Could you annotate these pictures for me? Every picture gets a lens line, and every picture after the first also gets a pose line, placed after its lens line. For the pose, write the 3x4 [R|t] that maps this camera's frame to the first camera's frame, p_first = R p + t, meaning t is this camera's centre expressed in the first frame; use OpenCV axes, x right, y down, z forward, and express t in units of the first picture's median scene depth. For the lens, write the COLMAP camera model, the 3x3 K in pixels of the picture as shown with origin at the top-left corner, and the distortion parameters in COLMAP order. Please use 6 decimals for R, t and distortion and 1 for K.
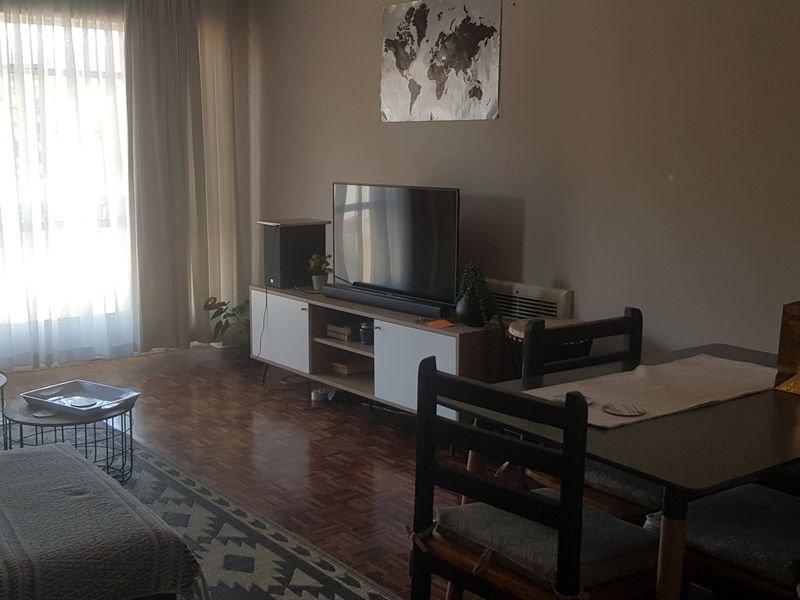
lens RADIAL K [[967.5, 0, 385.2], [0, 967.5, 274.2], [0, 0, 1]] dist [0.127328, -0.266448]
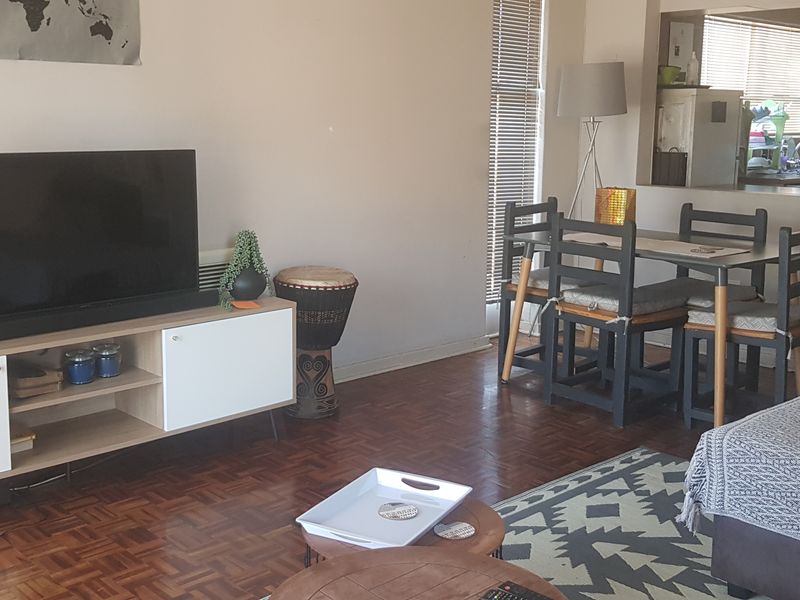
lens RADIAL K [[967.5, 0, 385.2], [0, 967.5, 274.2], [0, 0, 1]] dist [0.127328, -0.266448]
pose [[-0.093602, -0.179400, 0.979313, -0.848519], [0.116935, 0.974843, 0.189757, -0.134326], [-0.988719, 0.132278, -0.070269, 0.976701]]
